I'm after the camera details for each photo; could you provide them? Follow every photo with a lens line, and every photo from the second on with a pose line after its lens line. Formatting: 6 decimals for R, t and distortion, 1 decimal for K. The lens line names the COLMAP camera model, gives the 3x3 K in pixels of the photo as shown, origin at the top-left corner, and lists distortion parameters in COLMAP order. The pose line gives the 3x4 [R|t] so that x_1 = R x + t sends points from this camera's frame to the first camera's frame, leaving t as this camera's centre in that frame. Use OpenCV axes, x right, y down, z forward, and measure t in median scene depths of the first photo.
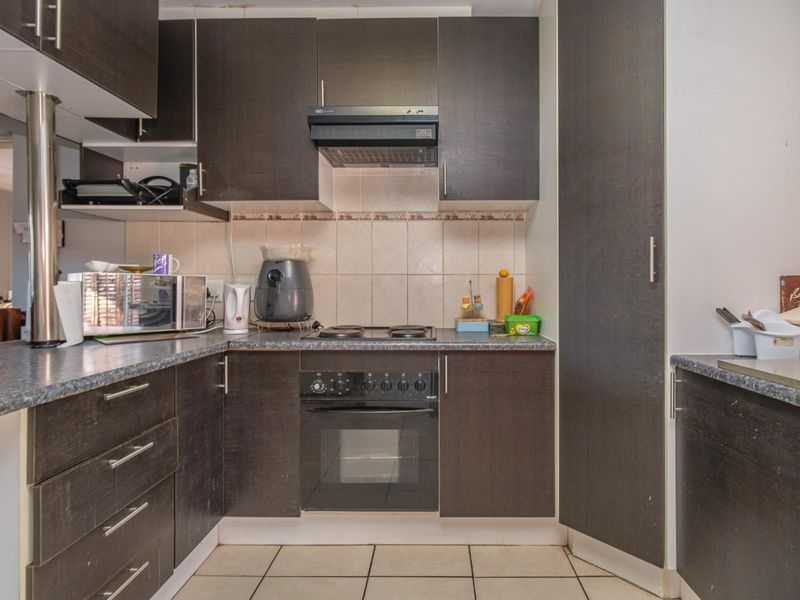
lens RADIAL K [[407.8, 0, 456.4], [0, 407.8, 287.4], [0, 0, 1]] dist [-0.004750, 0.000024]
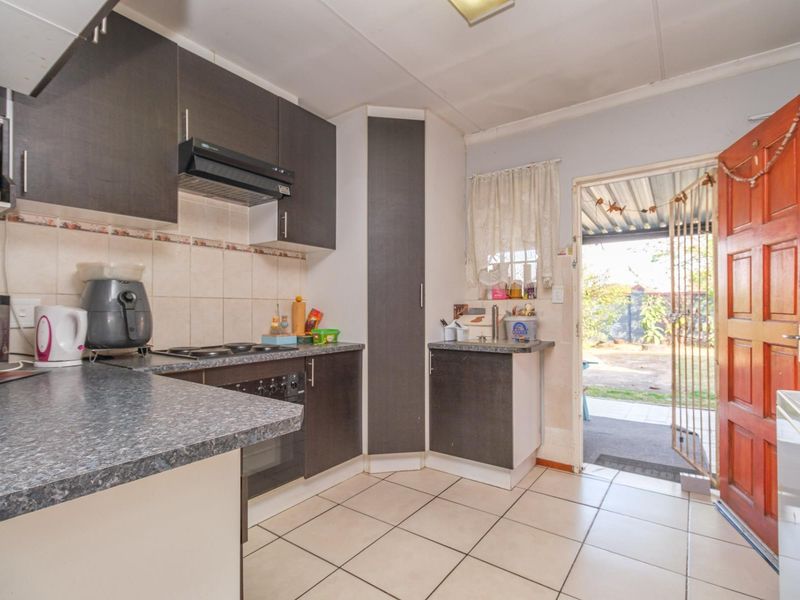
lens RADIAL K [[407.8, 0, 398.1], [0, 407.8, 306.9], [0, 0, 1]] dist [-0.004750, 0.000024]
pose [[0.579559, 0.004160, 0.814920, -0.774647], [0.002790, 0.999971, -0.007089, 0.001597], [-0.814926, 0.006383, 0.579530, -0.028225]]
